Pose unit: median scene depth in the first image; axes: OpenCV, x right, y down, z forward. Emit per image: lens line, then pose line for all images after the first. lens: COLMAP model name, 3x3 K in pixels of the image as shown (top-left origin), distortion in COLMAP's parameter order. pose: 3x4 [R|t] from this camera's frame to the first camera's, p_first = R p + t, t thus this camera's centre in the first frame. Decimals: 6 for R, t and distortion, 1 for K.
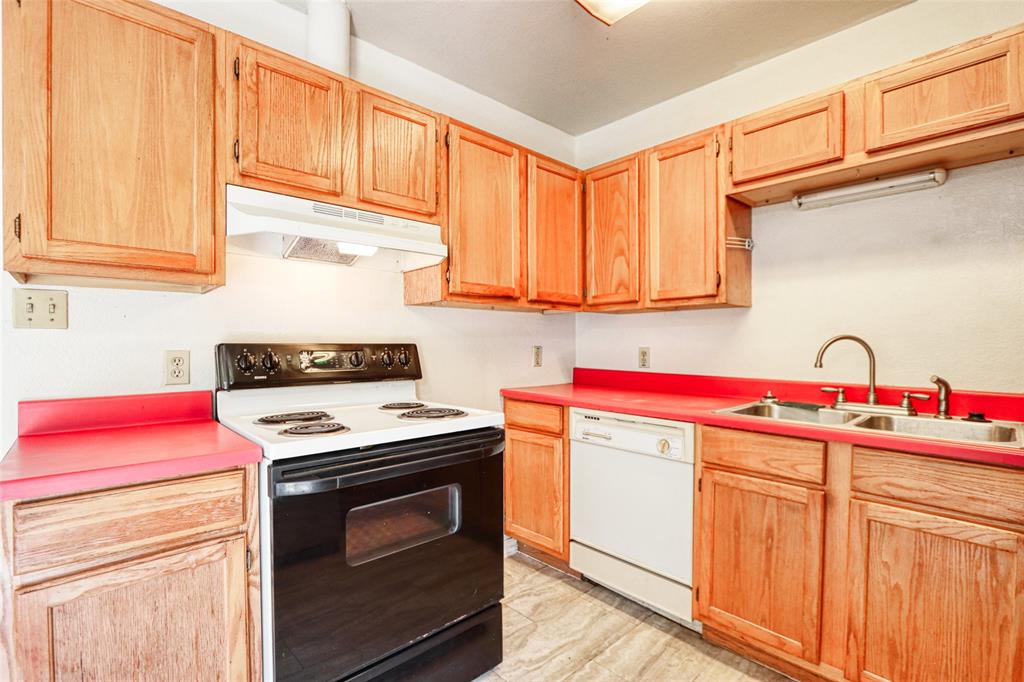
lens RADIAL K [[471.2, 0, 516.4], [0, 471.2, 349.0], [0, 0, 1]] dist [-0.015507, 0.001511]
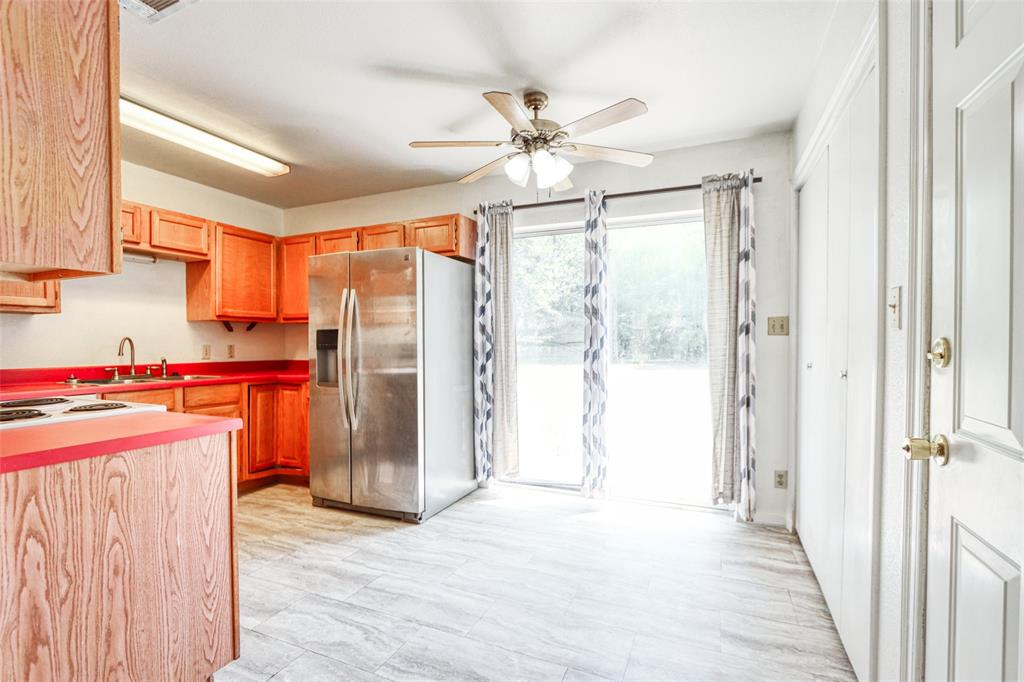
lens RADIAL K [[471.2, 0, 516.4], [0, 471.2, 349.0], [0, 0, 1]] dist [-0.015507, 0.001511]
pose [[-0.404002, -0.012863, 0.914668, -1.526002], [0.015807, 0.999654, 0.021040, 0.001752], [-0.914621, 0.022958, -0.403659, 0.353270]]
